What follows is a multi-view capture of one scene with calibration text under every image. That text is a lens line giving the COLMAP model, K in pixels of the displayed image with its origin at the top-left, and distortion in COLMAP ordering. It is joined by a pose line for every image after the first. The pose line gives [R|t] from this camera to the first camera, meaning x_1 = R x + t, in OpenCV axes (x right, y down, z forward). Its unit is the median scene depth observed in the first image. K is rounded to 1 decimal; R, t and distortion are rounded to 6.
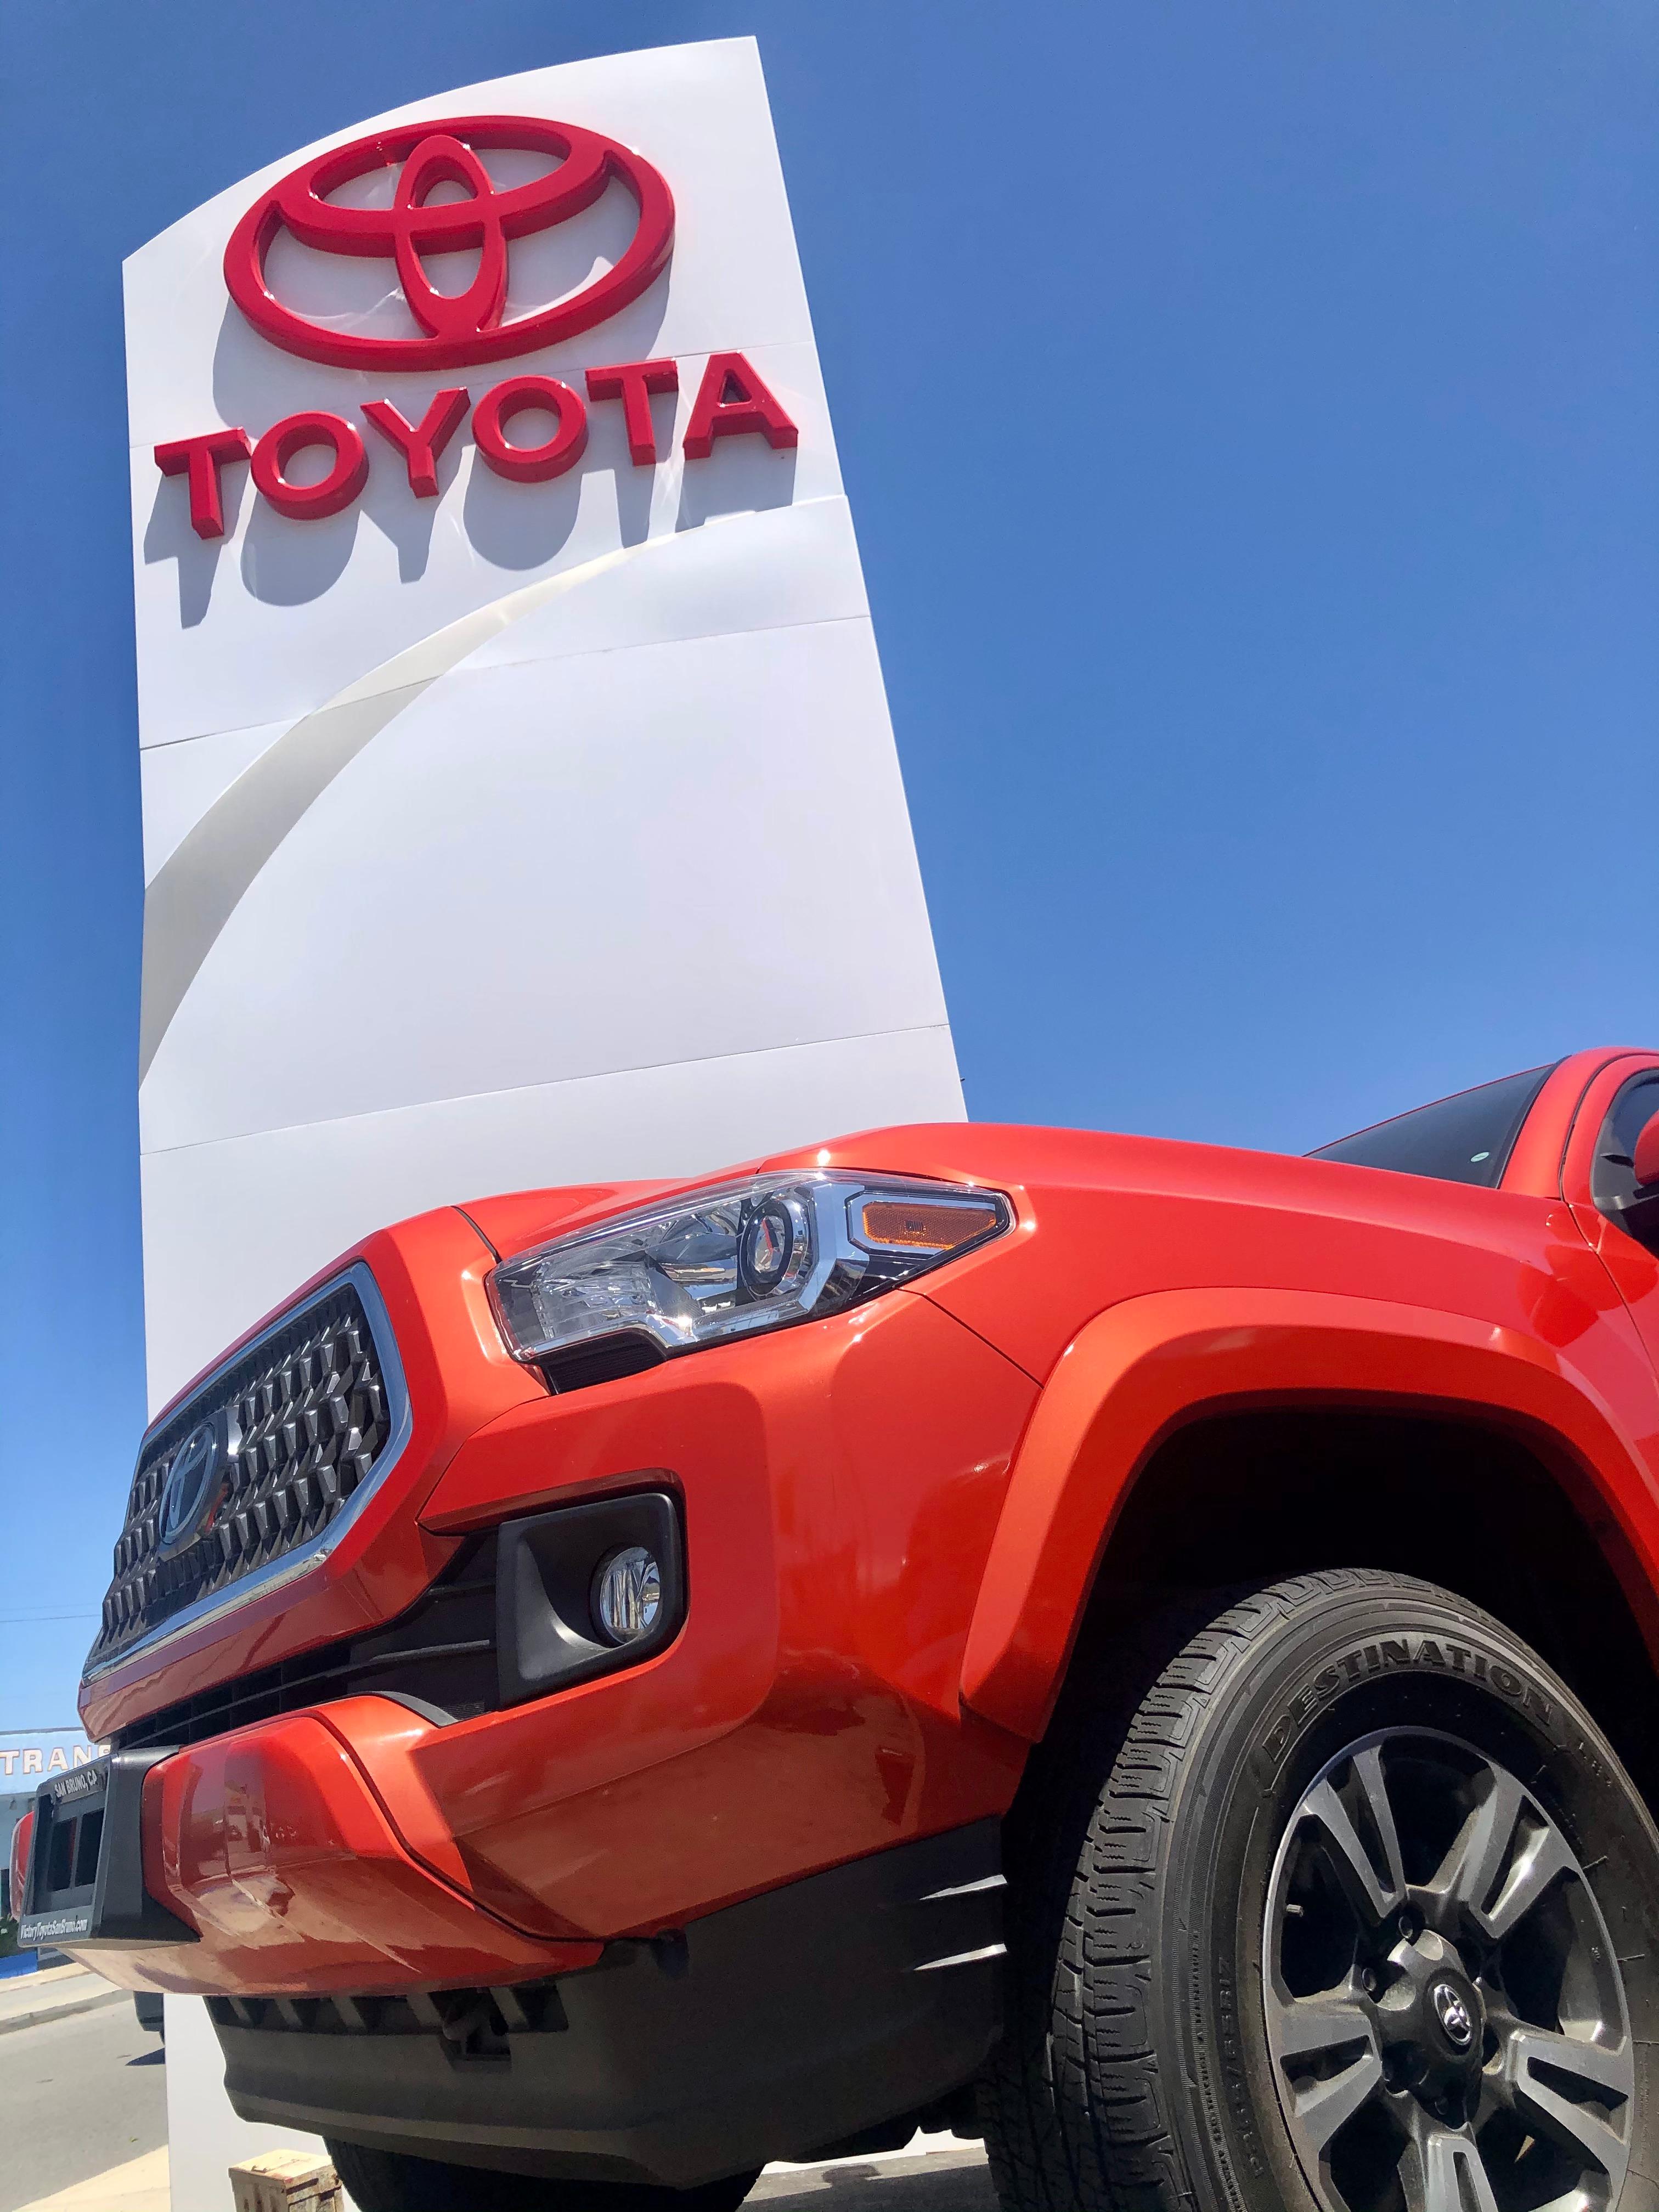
lens RADIAL K [[1803.6, 0, 828.3], [0, 1803.6, 1113.4], [0, 0, 1]] dist [0.021369, 0.002660]
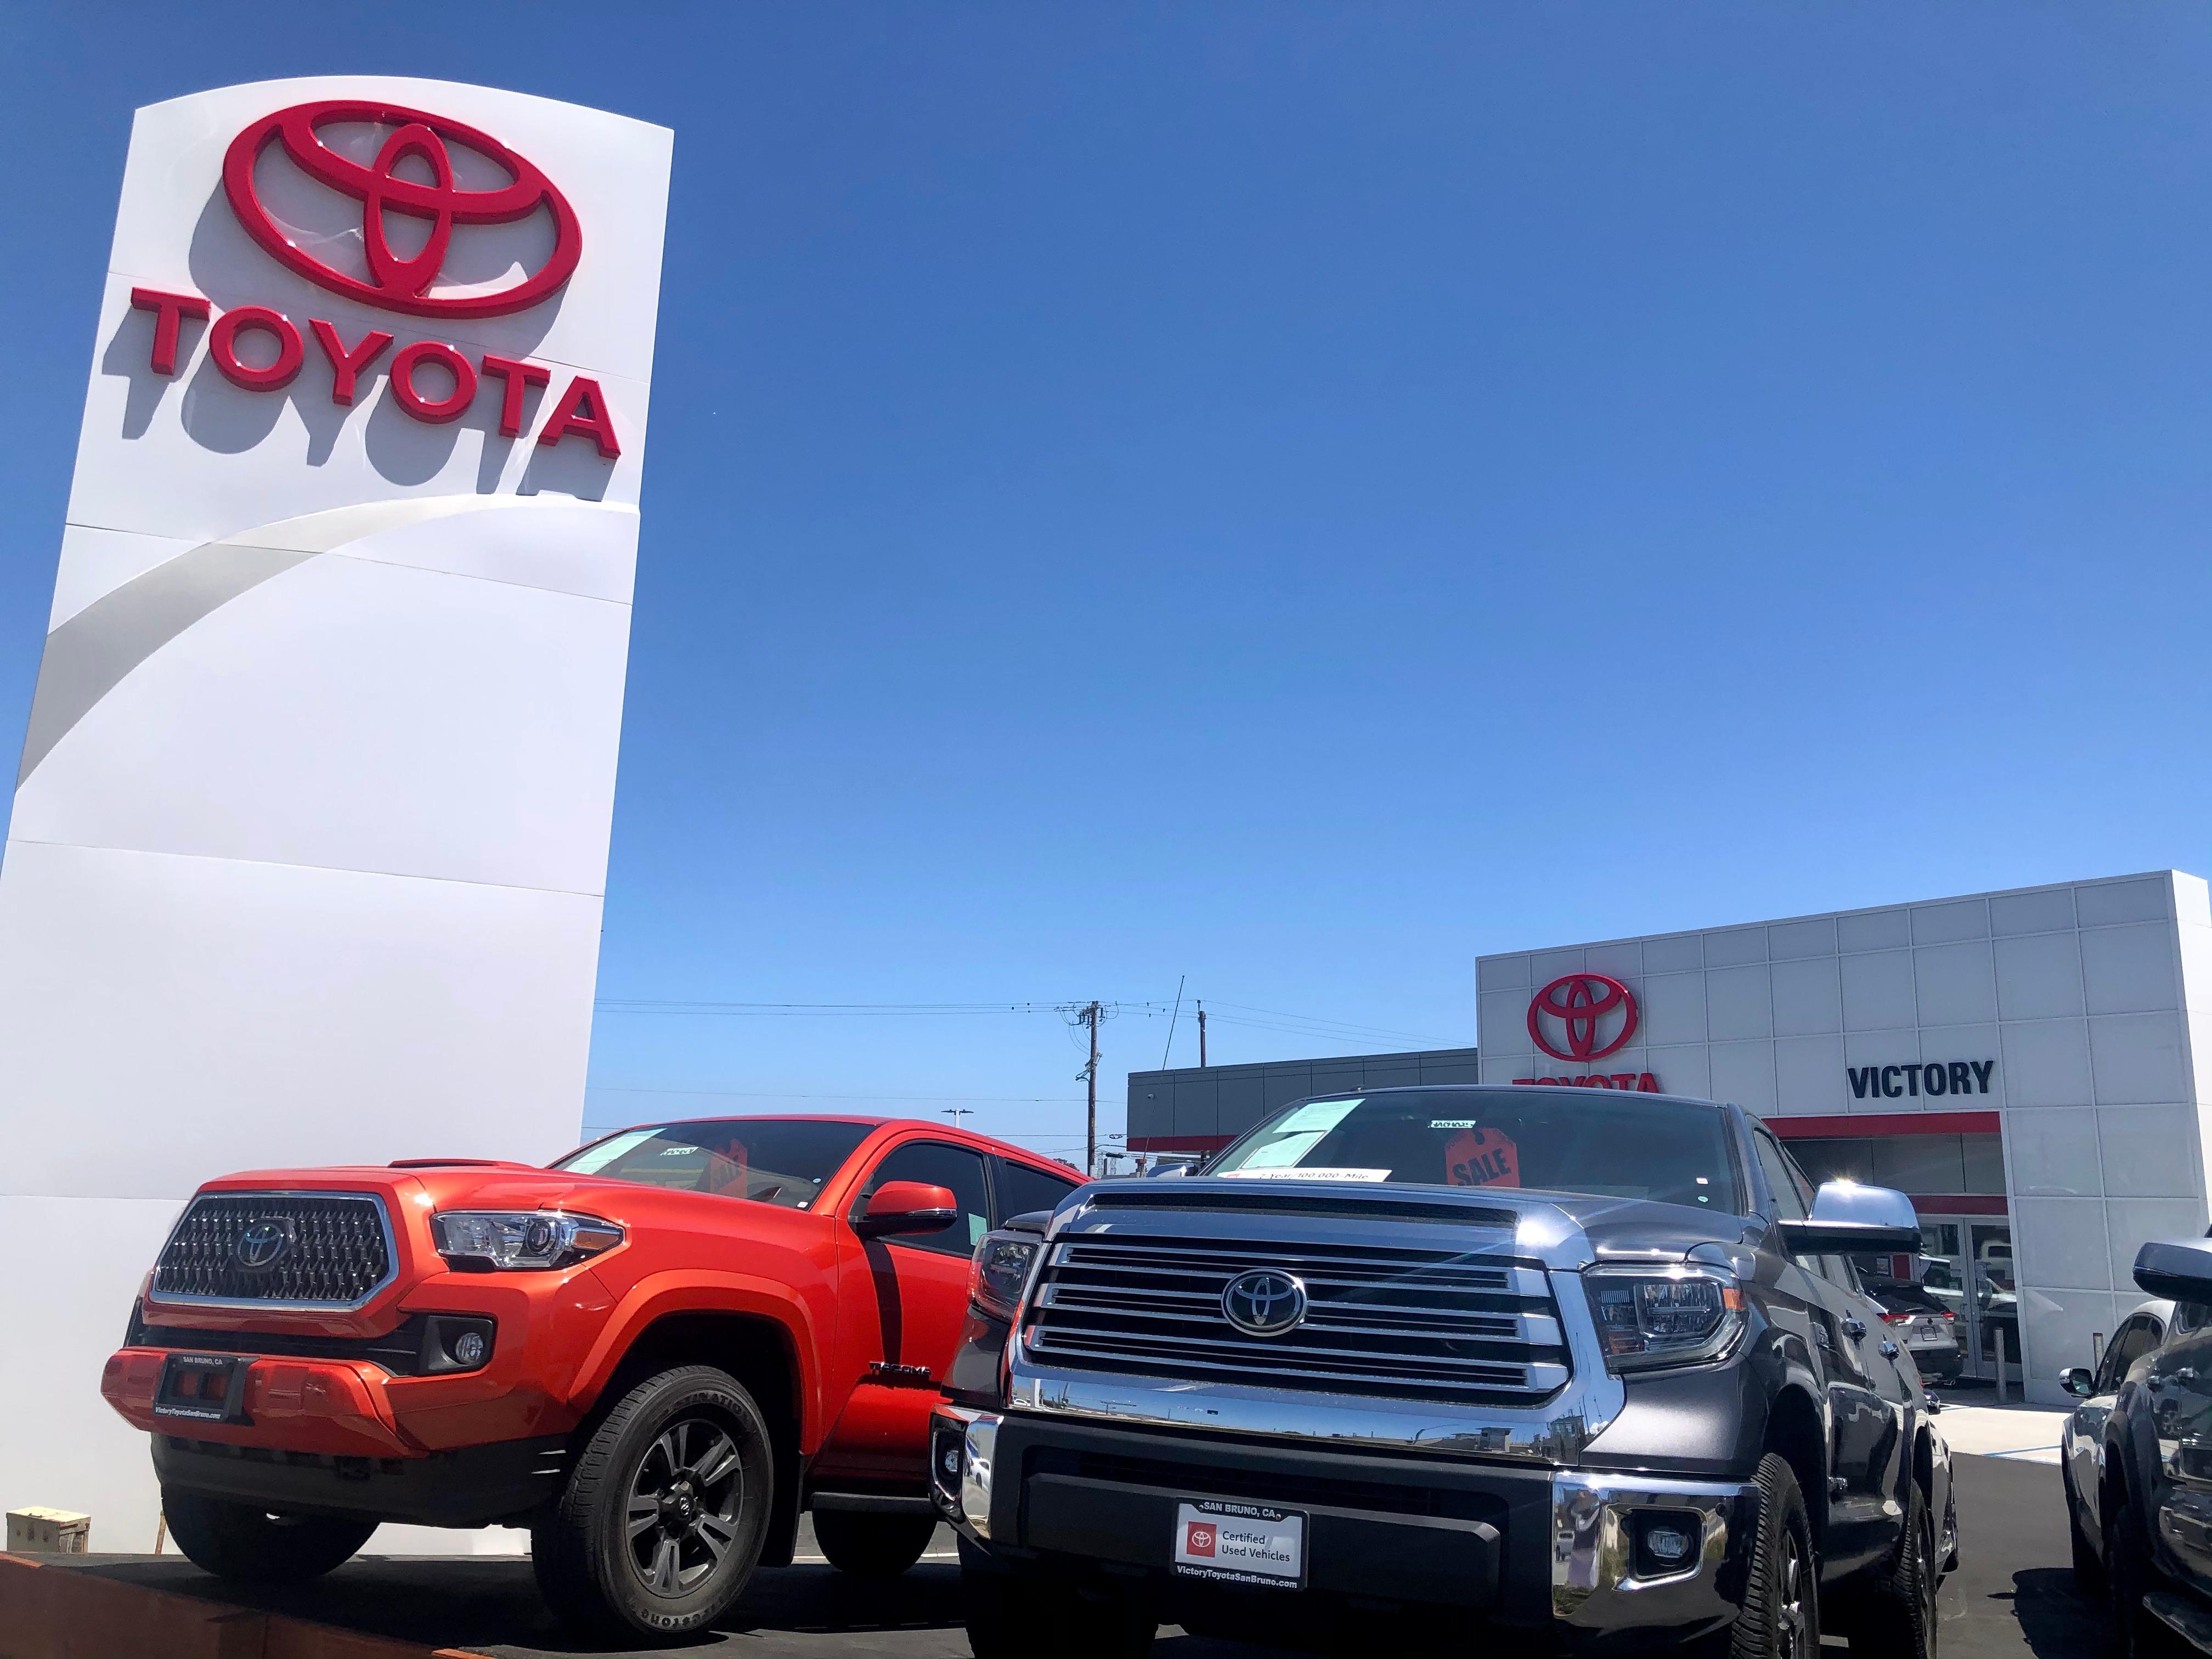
lens RADIAL K [[1803.6, 0, 1111.7], [0, 1803.6, 829.7], [0, 0, 1]] dist [0.021369, 0.002660]
pose [[0.882562, 0.273607, 0.382392, -0.510417], [-0.308248, 0.950797, 0.031128, -0.917315], [-0.355060, -0.145344, 0.923476, -1.930070]]
